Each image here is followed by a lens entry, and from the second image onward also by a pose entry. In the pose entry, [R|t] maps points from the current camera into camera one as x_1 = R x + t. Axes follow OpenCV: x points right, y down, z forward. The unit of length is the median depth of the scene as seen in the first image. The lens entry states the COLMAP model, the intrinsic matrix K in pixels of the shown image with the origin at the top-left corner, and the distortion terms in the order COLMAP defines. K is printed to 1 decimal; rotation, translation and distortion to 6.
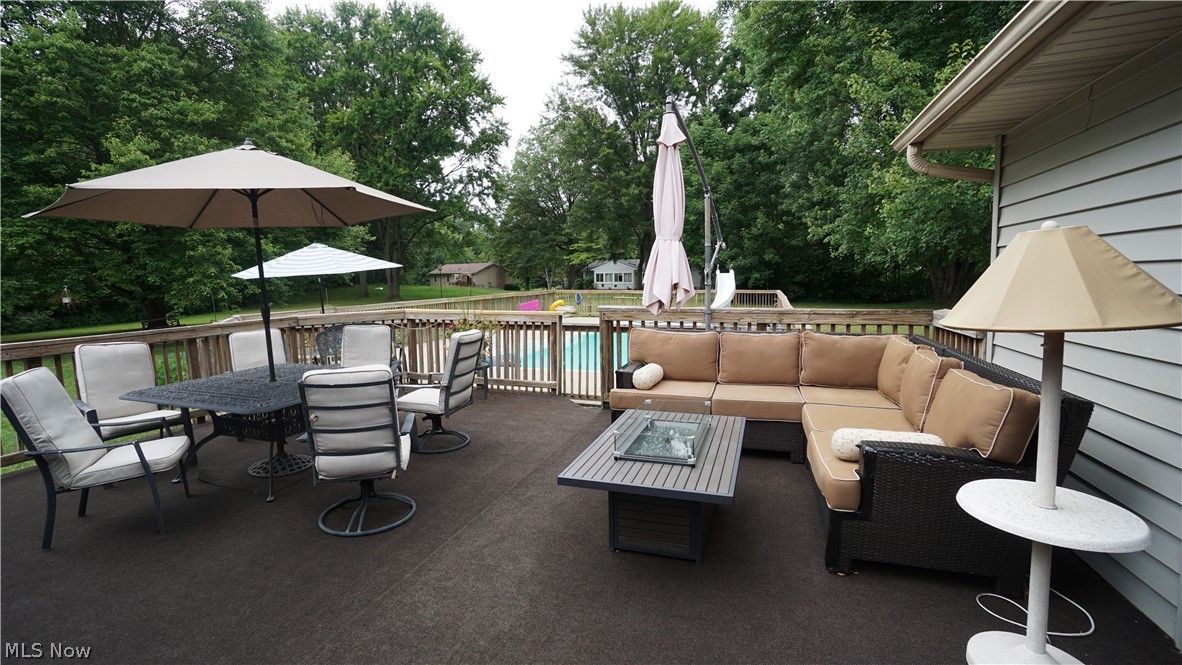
lens RADIAL K [[518.6, 0, 590.0], [0, 518.6, 322.2], [0, 0, 1]] dist [-0.052291, 0.015204]
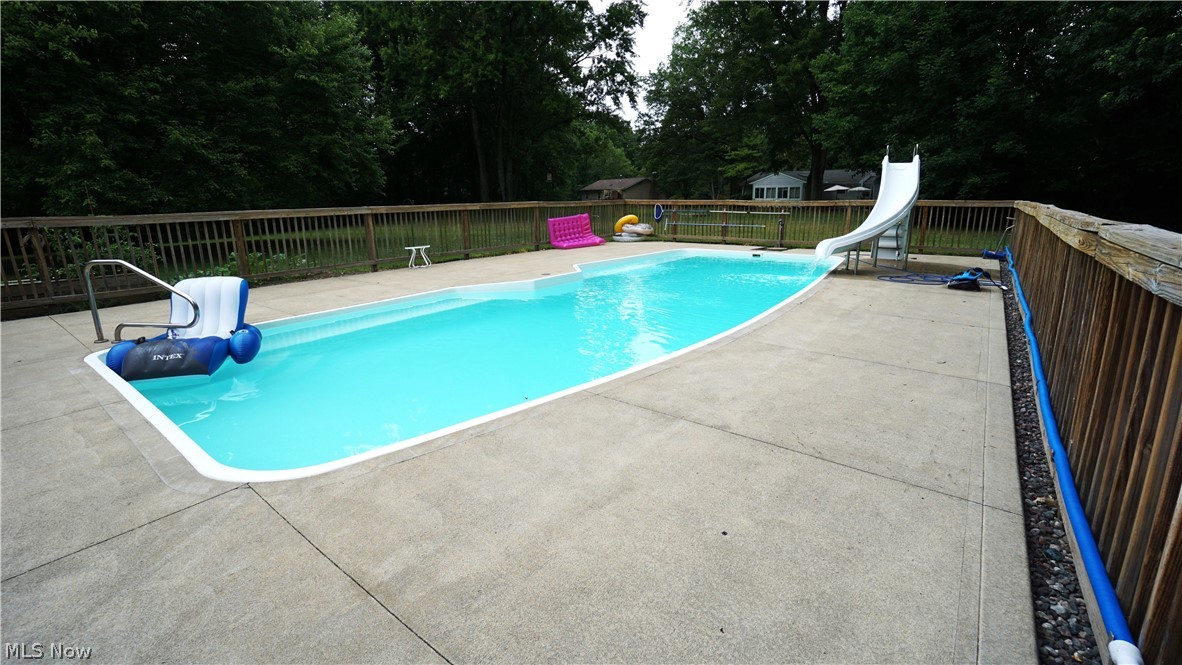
lens RADIAL K [[518.6, 0, 591.4], [0, 518.6, 325.7], [0, 0, 1]] dist [-0.052291, 0.015204]
pose [[0.946261, 0.076297, -0.314276, 0.048201], [-0.025739, 0.986458, 0.161984, -0.003643], [0.322379, -0.145190, 0.935410, 0.139298]]
